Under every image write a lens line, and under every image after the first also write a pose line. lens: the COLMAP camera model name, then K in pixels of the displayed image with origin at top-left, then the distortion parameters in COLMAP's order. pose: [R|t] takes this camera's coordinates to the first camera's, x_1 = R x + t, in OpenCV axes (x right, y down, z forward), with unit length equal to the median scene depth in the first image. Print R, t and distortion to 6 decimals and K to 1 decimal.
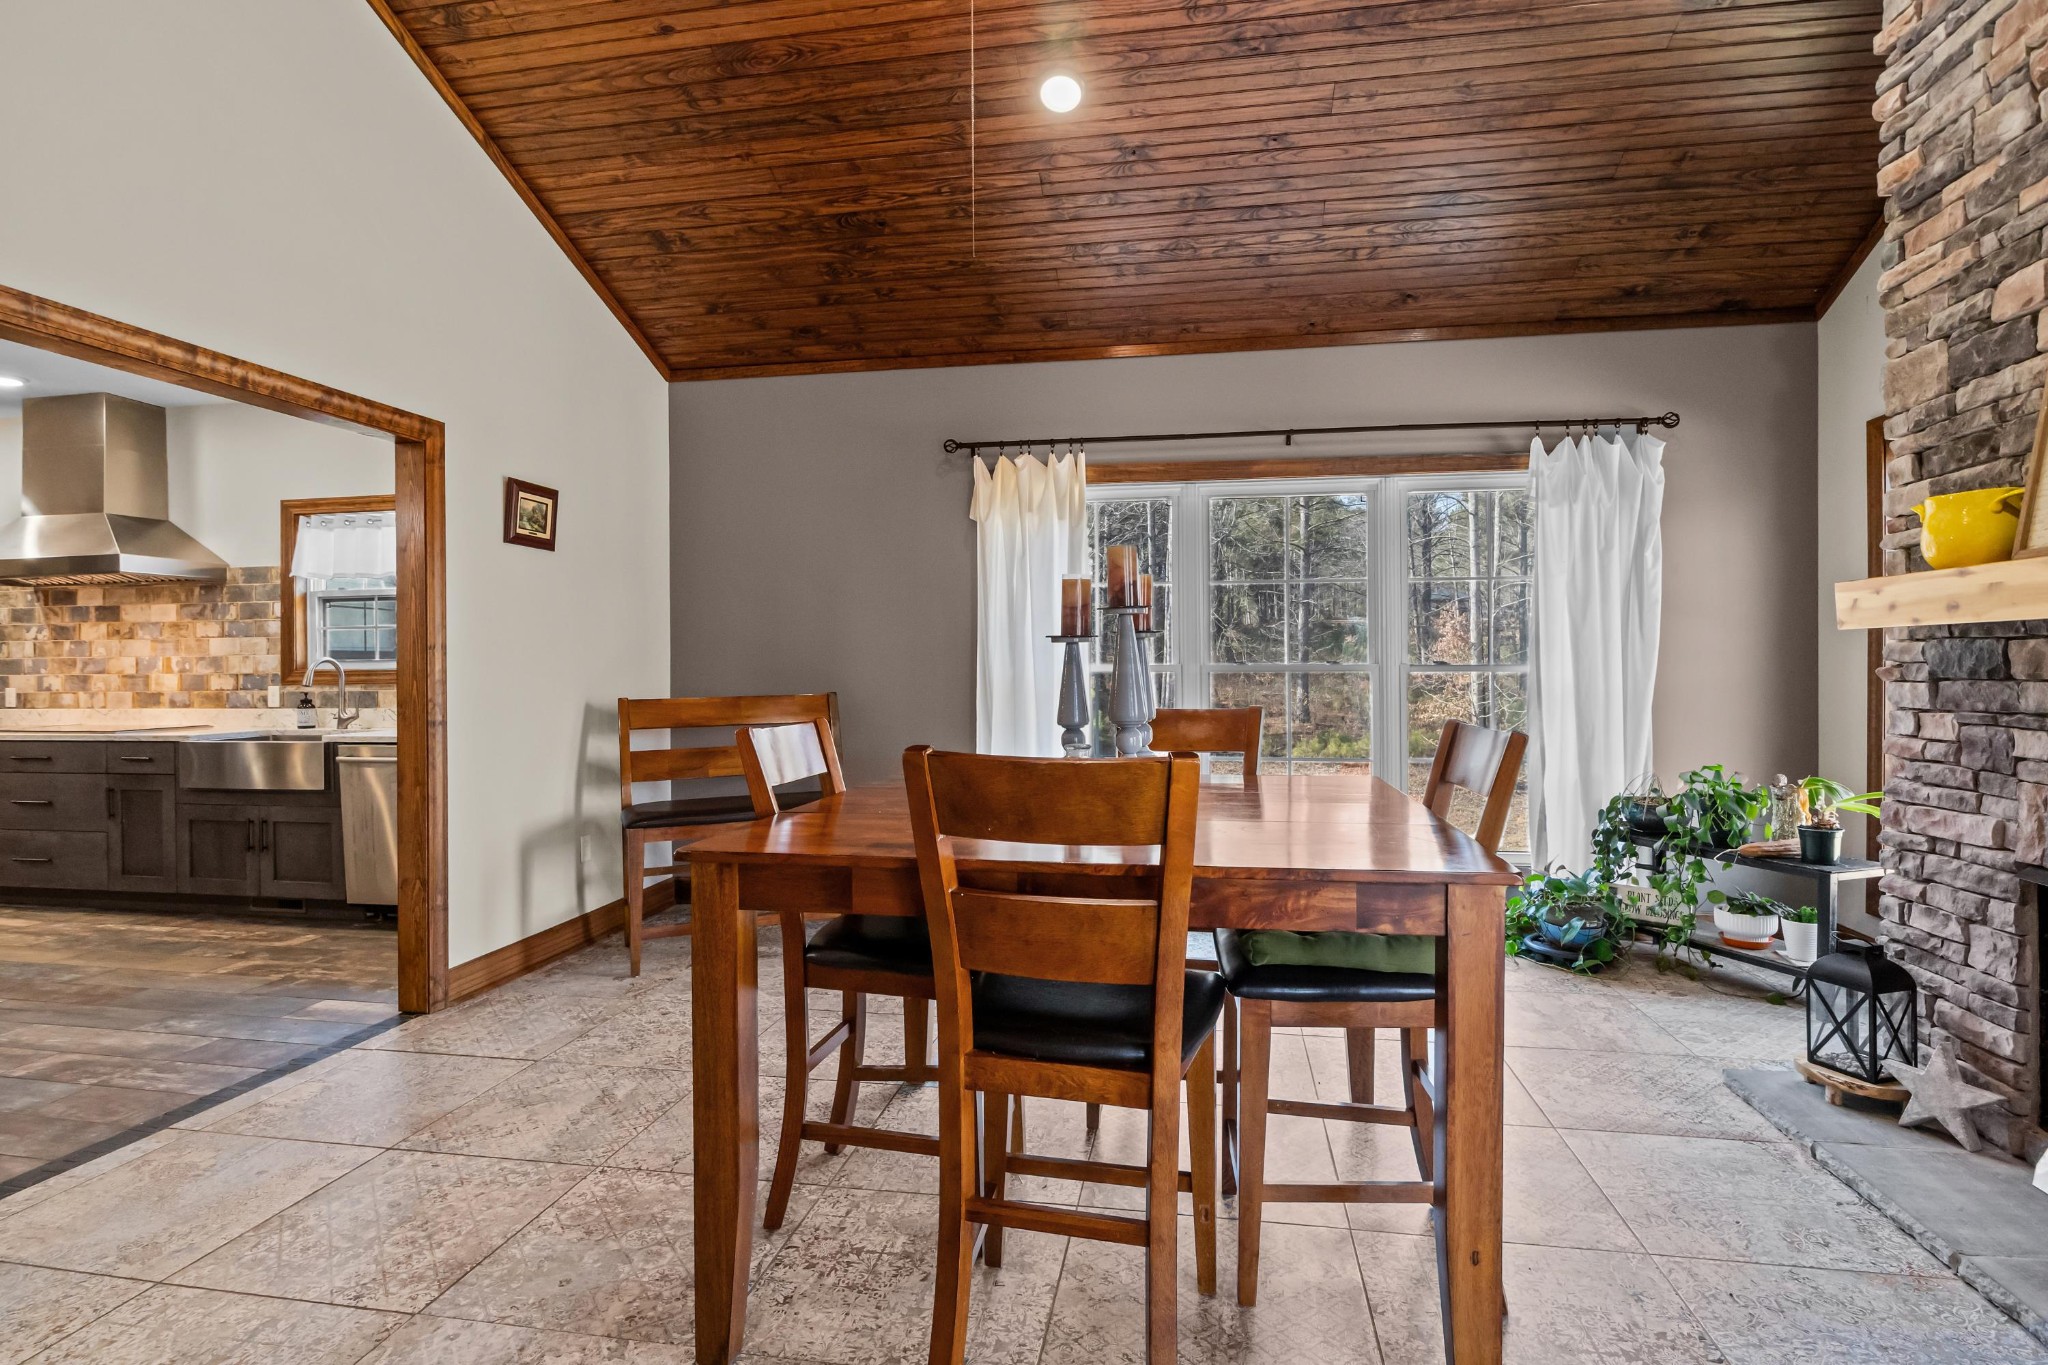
lens RADIAL K [[1027.4, 0, 1029.6], [0, 1027.4, 673.1], [0, 0, 1]] dist [-0.006629, -0.001486]
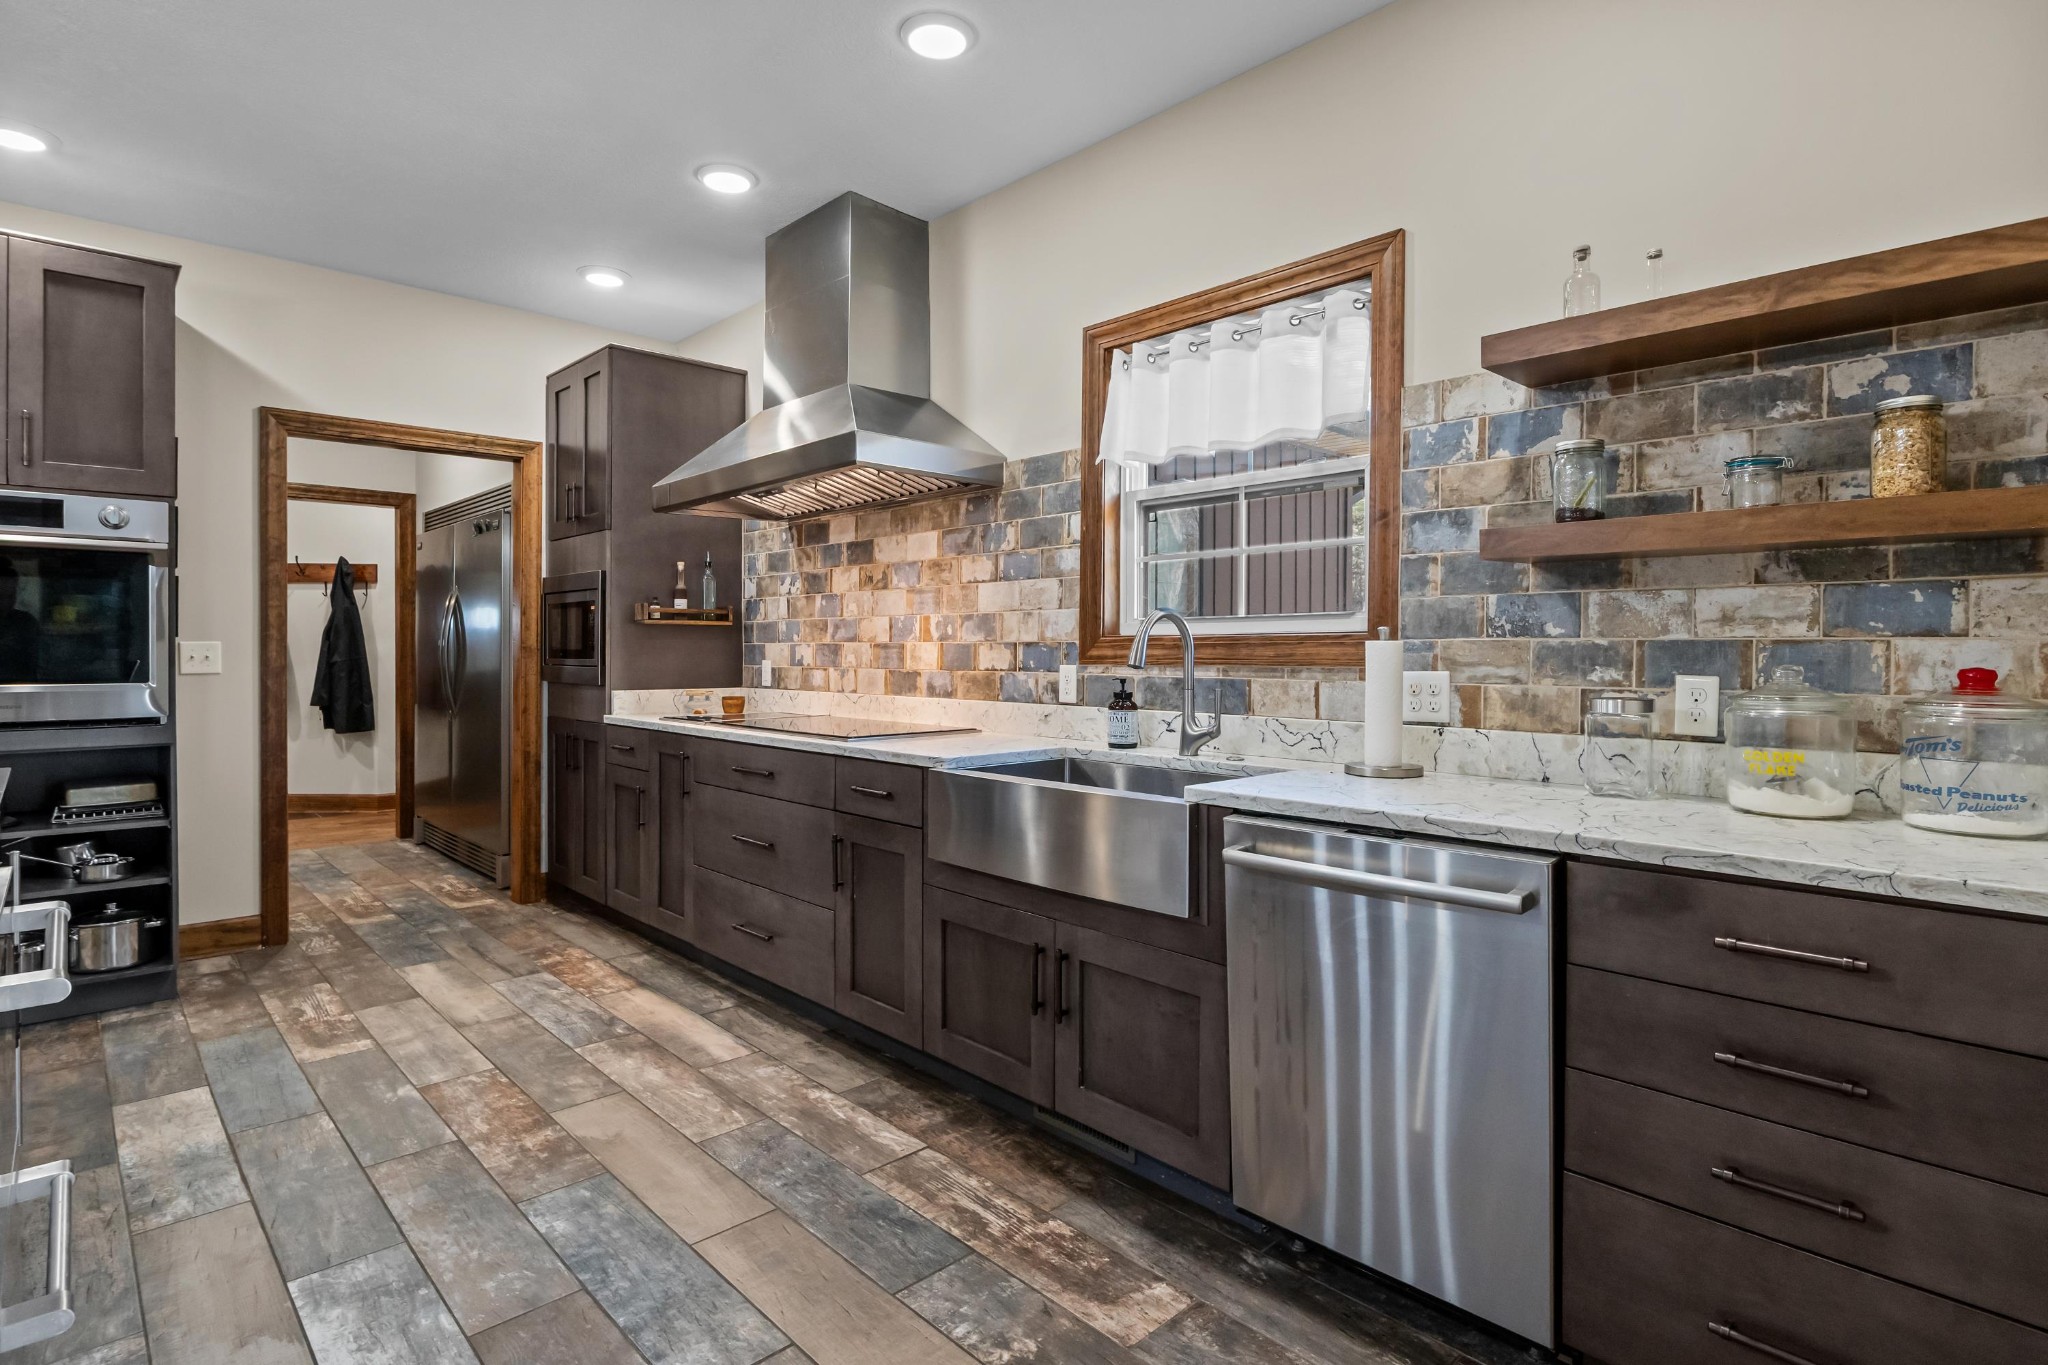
lens RADIAL K [[1027.4, 0, 1019.6], [0, 1027.4, 650.6], [0, 0, 1]] dist [-0.006629, -0.001486]
pose [[0.801720, 0.010578, -0.597606, -0.425067], [-0.013413, 0.999910, -0.000296, 0.005292], [0.597549, 0.008253, 0.801790, 0.534894]]
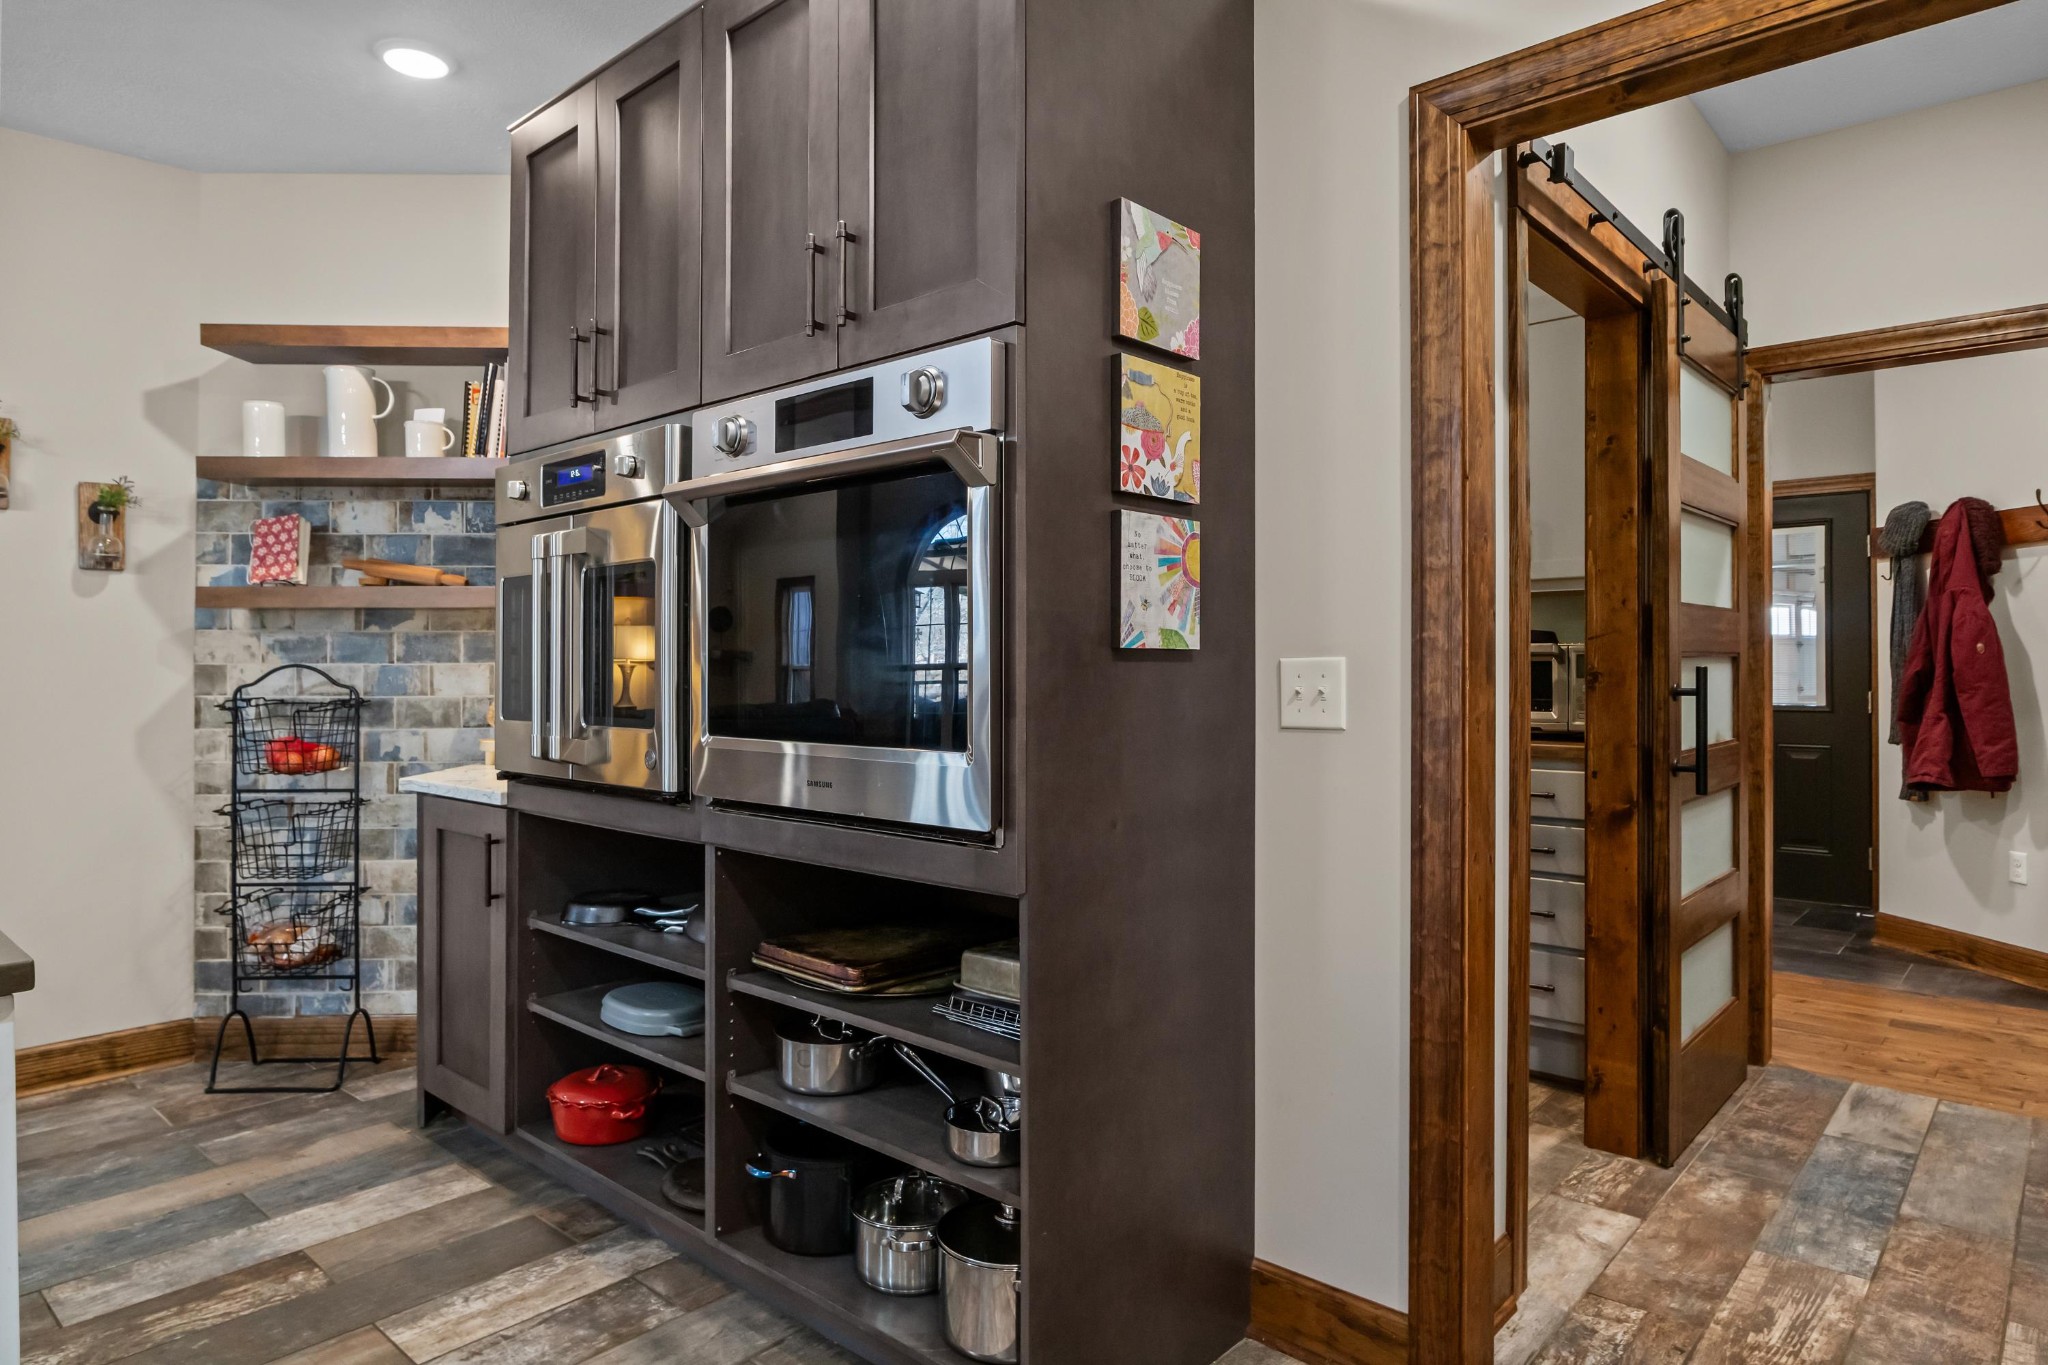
lens RADIAL K [[1201.2, 0, 1026.9], [0, 1201.2, 669.8], [0, 0, 1]] dist [0.000546, -0.001931]
pose [[-0.524537, 0.012342, -0.851298, -0.916013], [0.002268, 0.999912, 0.013098, 0.005298], [0.851385, 0.004940, -0.524519, 0.872599]]
